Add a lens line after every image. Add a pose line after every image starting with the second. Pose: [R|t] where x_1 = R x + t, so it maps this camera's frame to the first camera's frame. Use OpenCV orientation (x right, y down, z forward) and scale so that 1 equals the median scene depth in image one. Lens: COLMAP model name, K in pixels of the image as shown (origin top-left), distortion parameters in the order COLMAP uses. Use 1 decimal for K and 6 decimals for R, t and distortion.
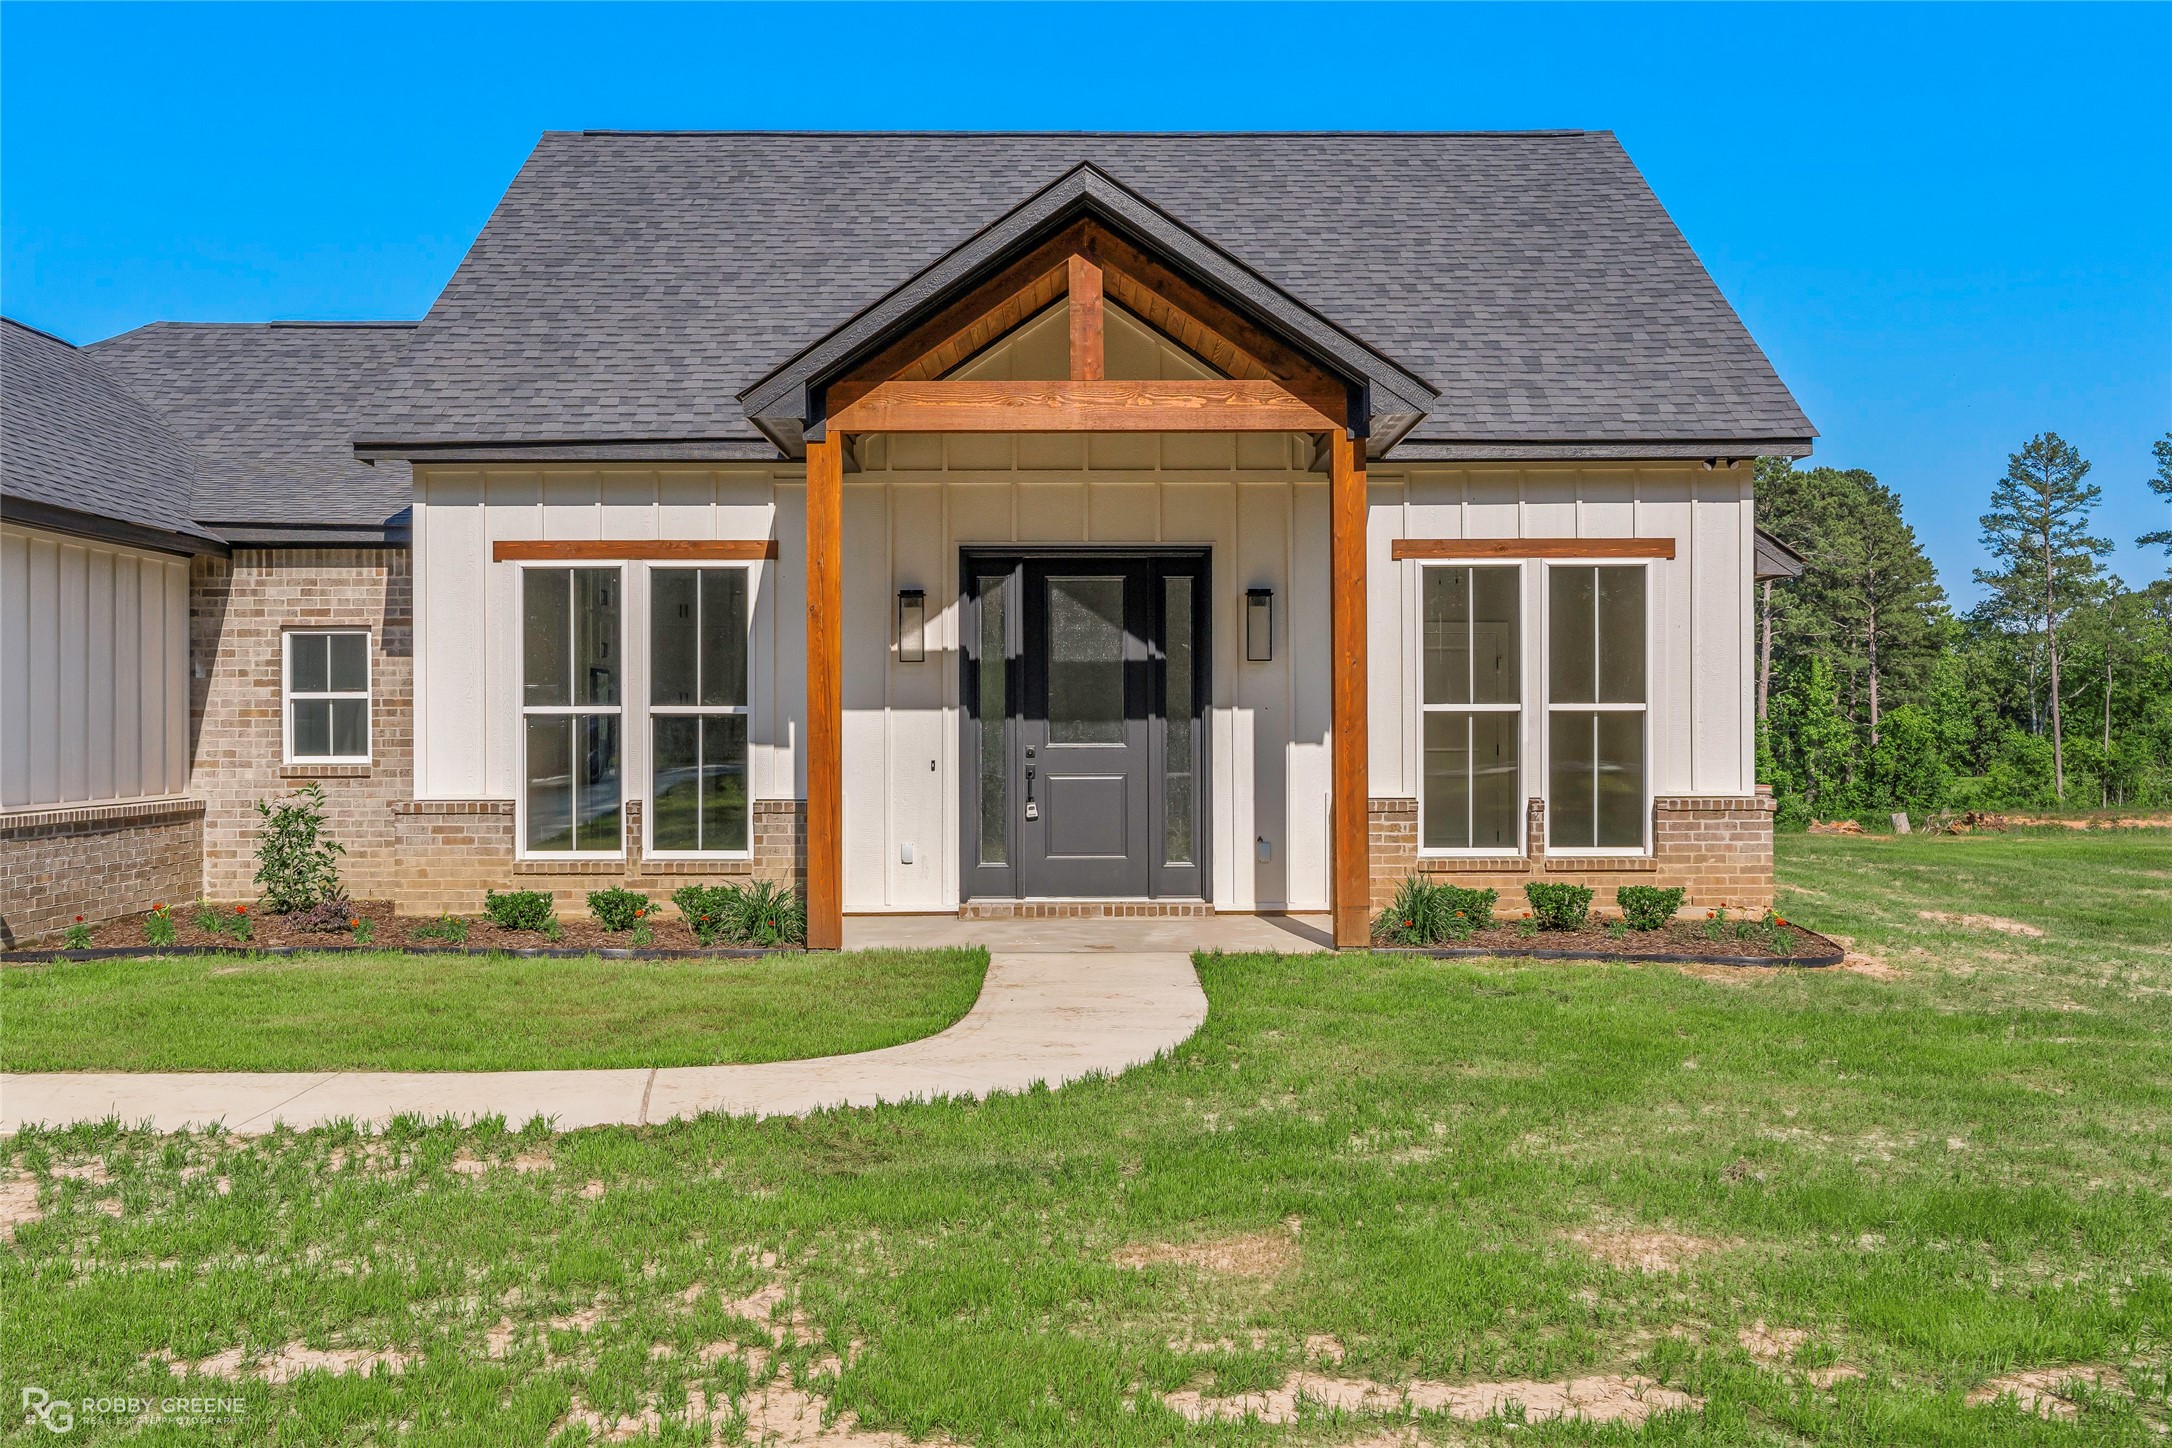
lens RADIAL K [[2123.9, 0, 1099.8], [0, 2123.9, 709.2], [0, 0, 1]] dist [0.007825, 0.000000]
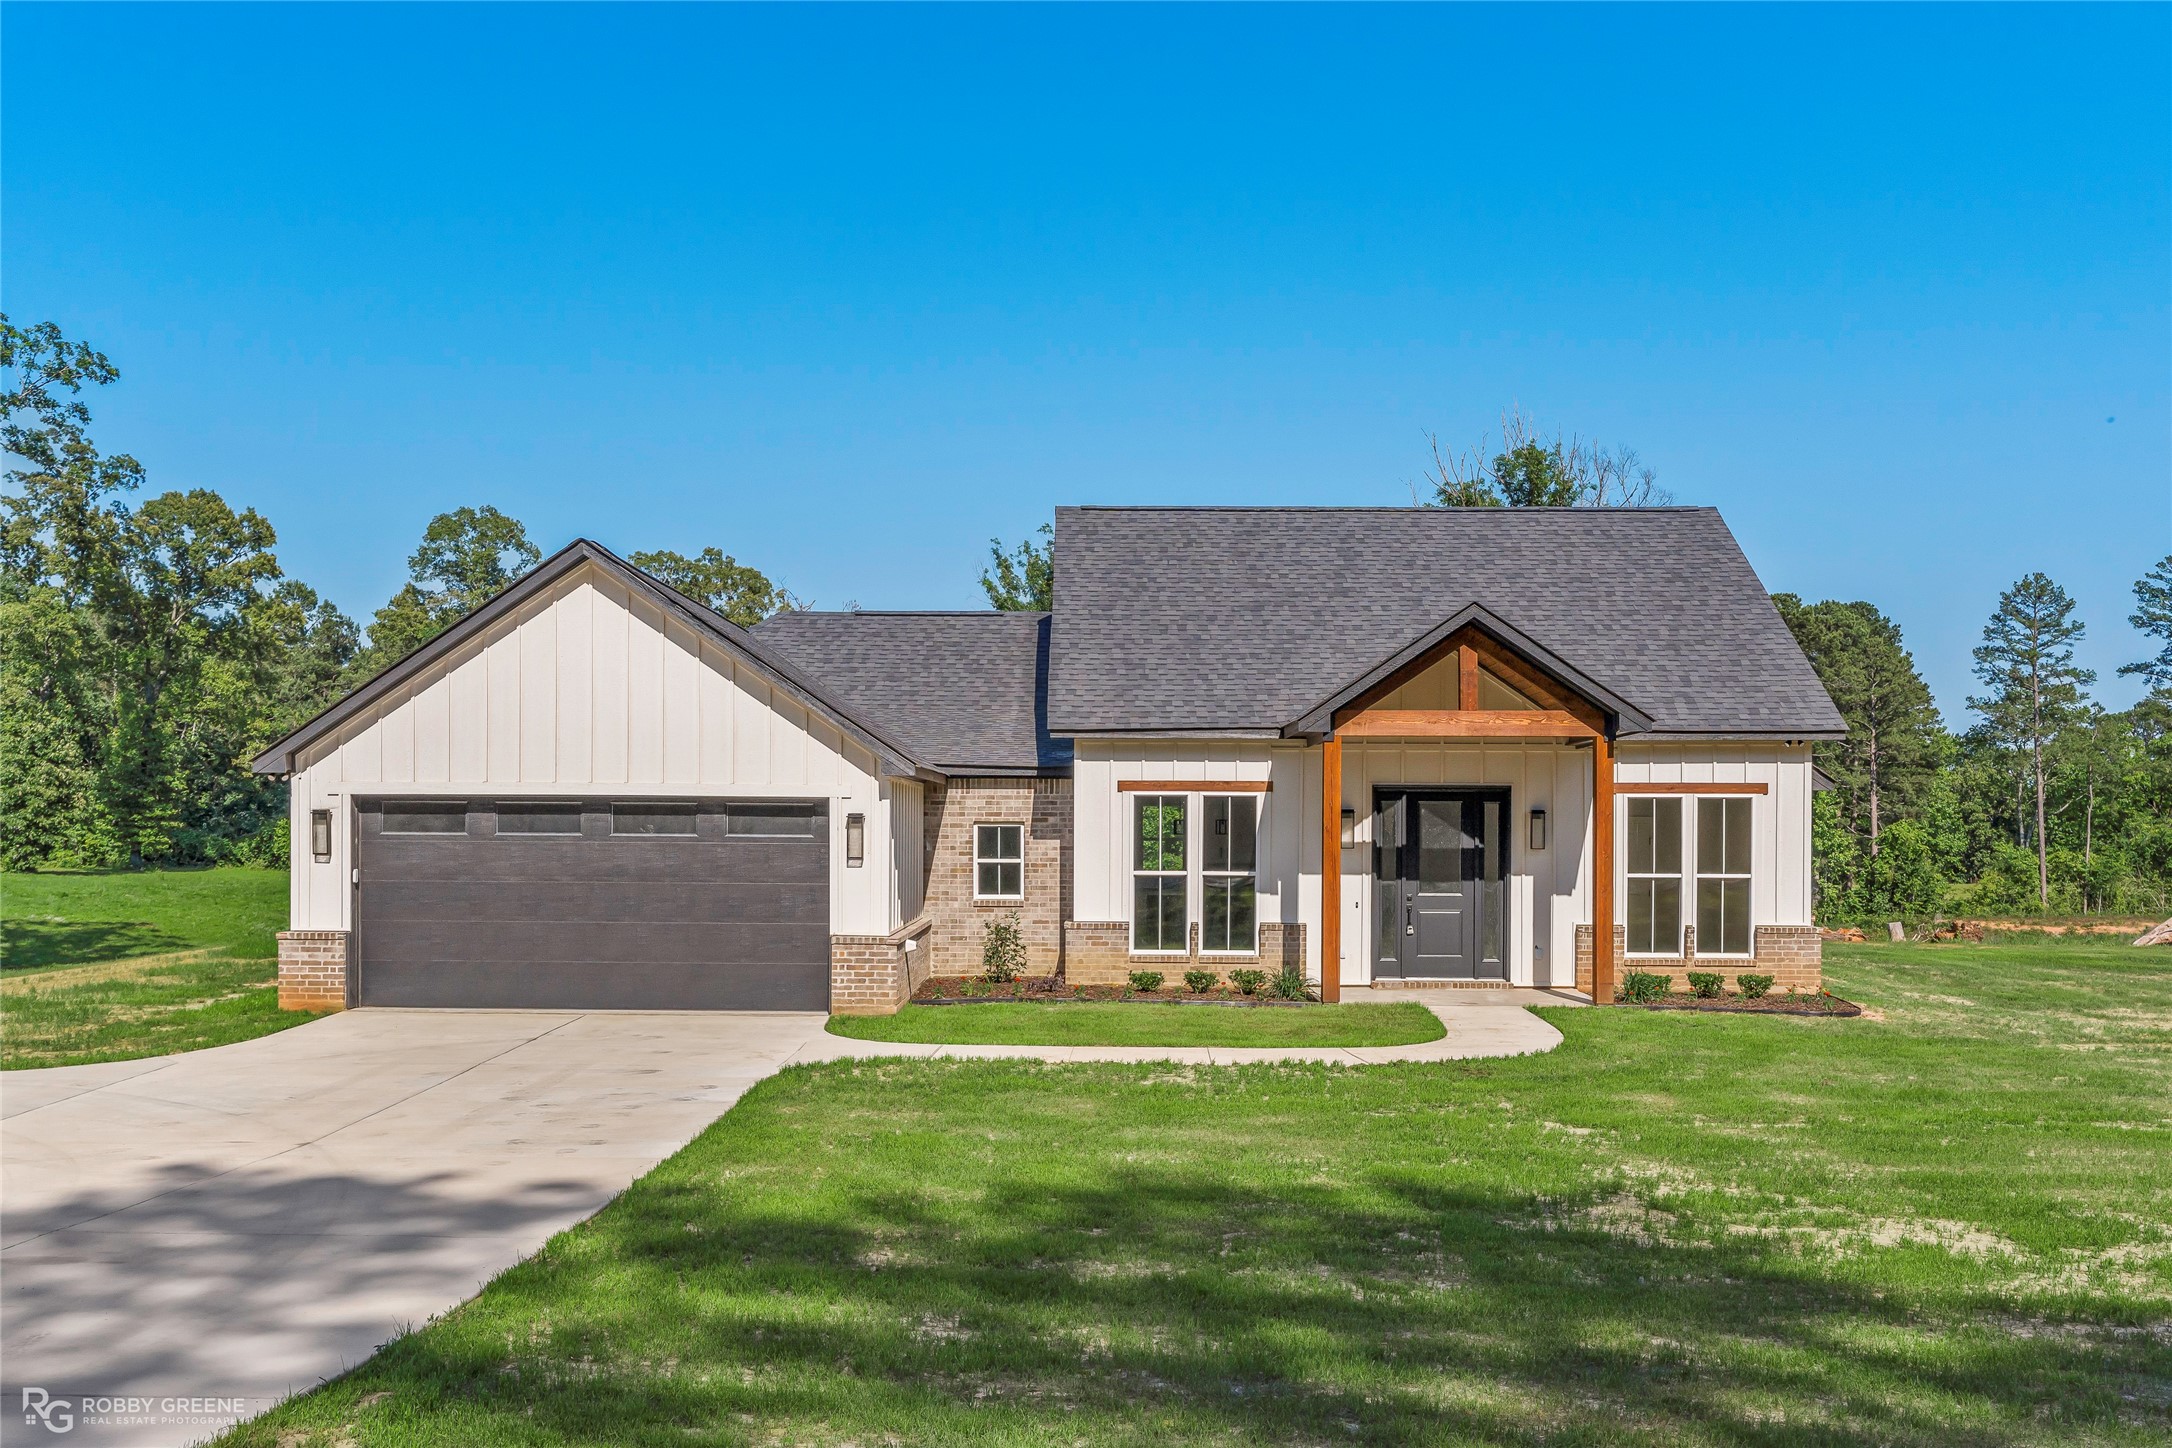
lens RADIAL K [[1956.4, 0, 1098.8], [0, 1956.4, 824.8], [0, 0, 1]] dist [0.002703, 0.009688]
pose [[0.999585, 0.007485, -0.027810, -0.253673], [-0.007328, 0.999956, 0.005776, -0.050428], [0.027852, -0.005570, 0.999597, -0.686167]]
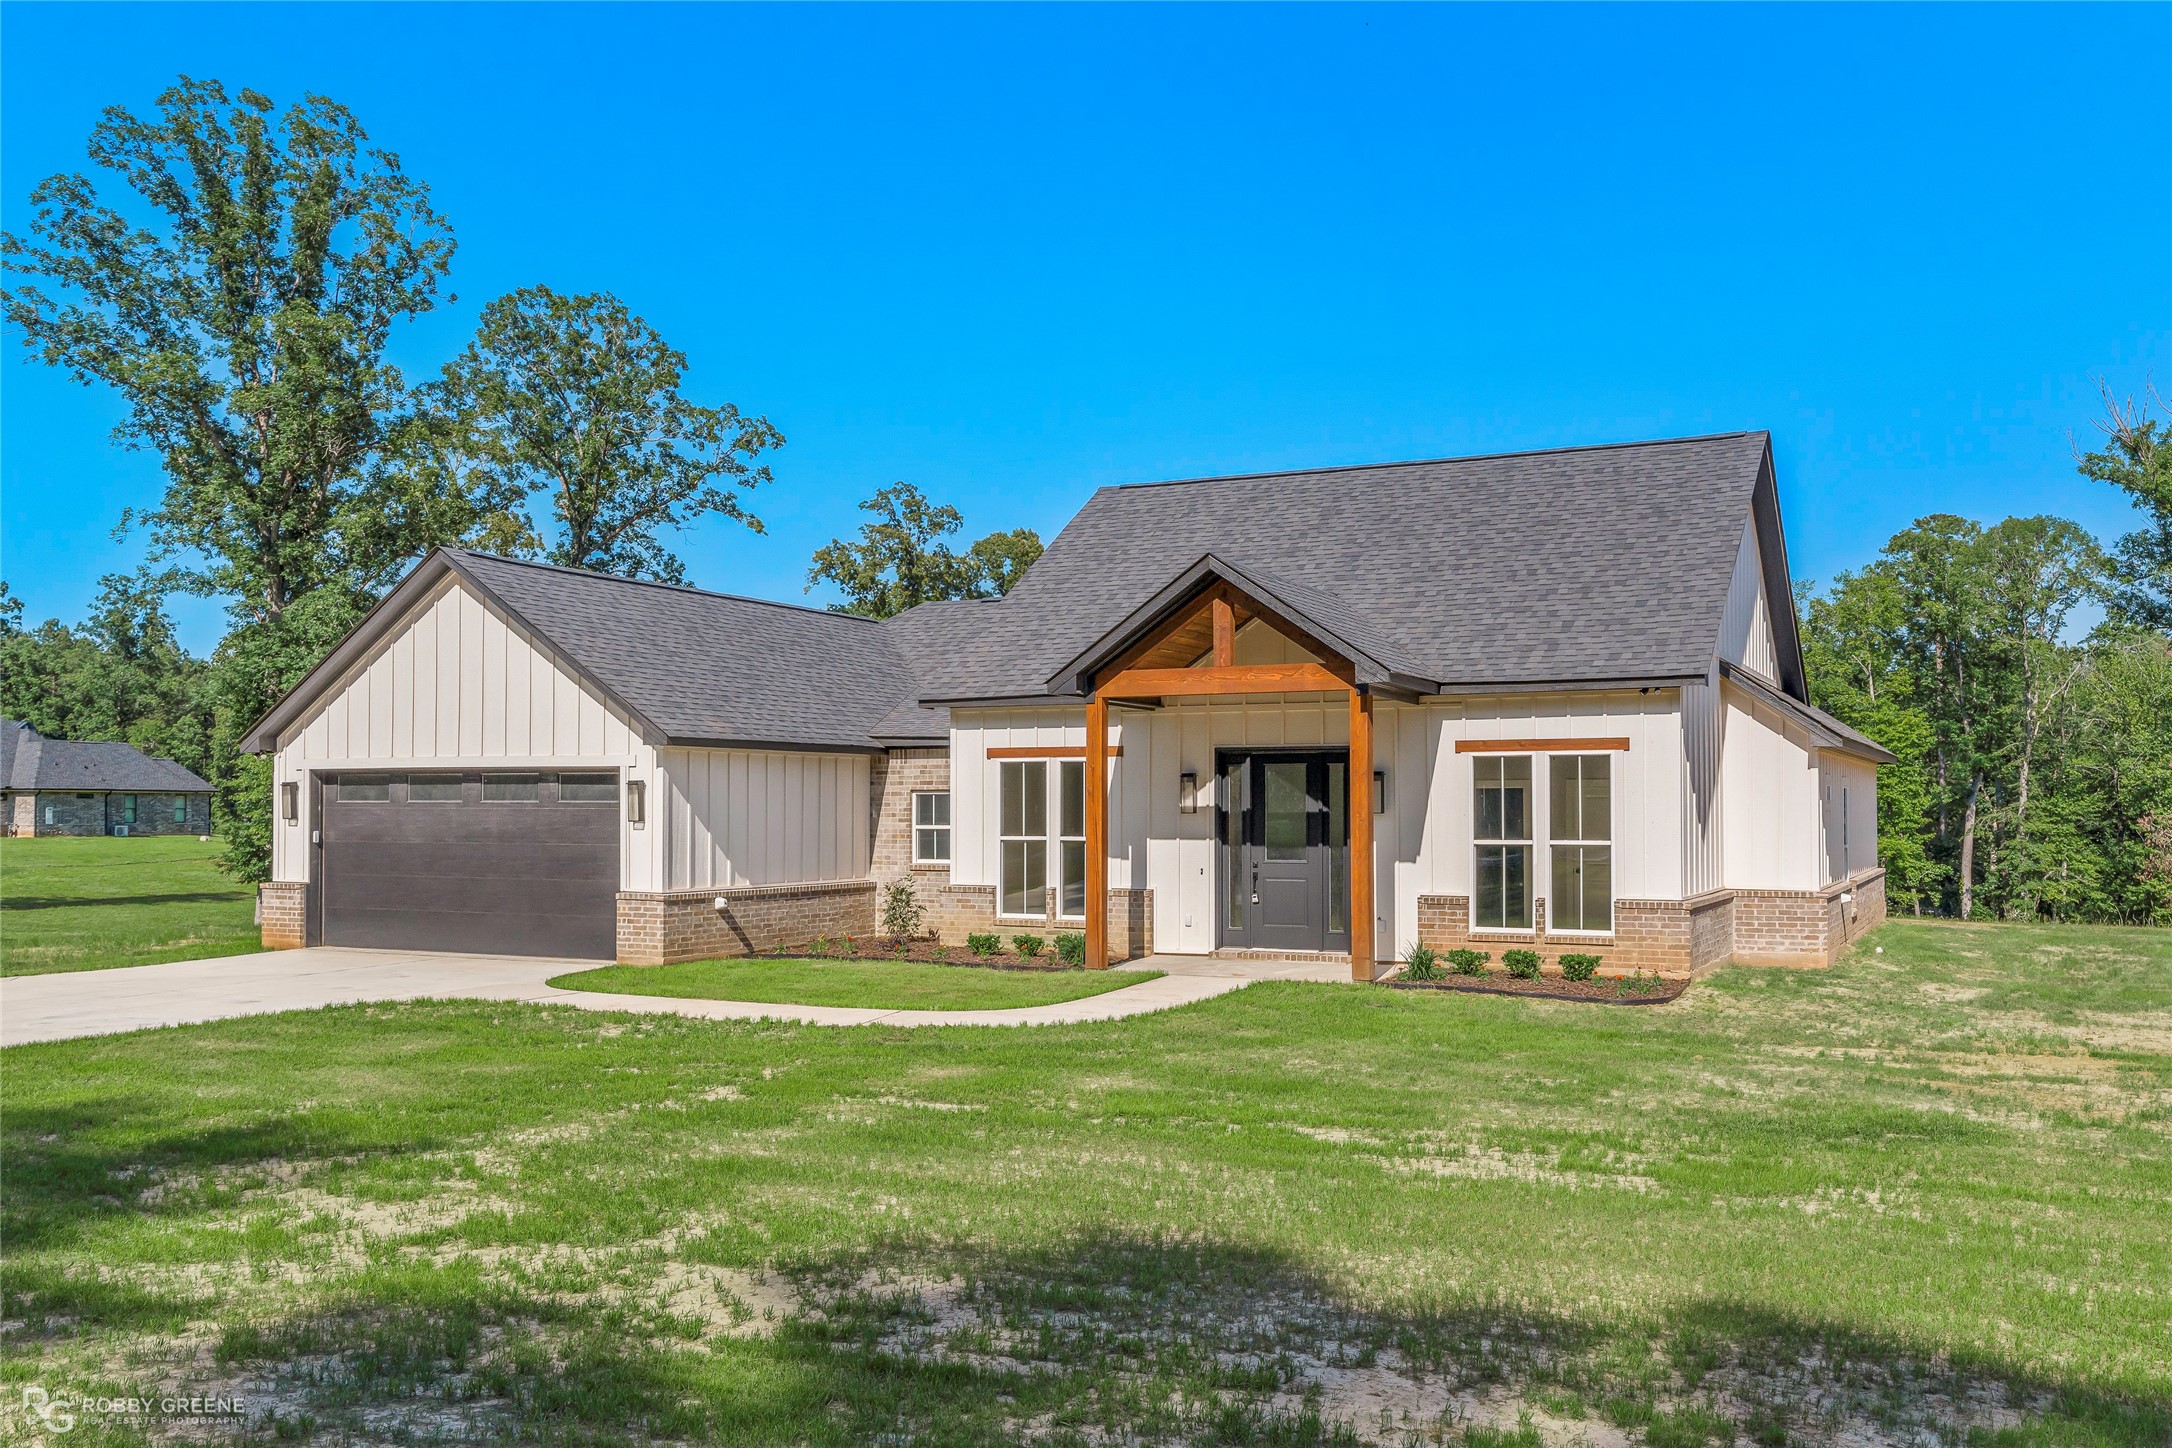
lens RADIAL K [[1823.2, 0, 1100.5], [0, 1823.2, 726.4], [0, 0, 1]] dist [0.008922, 0.008510]
pose [[0.896408, -0.017195, -0.442897, 0.522372], [0.000257, 0.999267, -0.038276, -0.036139], [0.443230, 0.034197, 0.895755, -0.407556]]
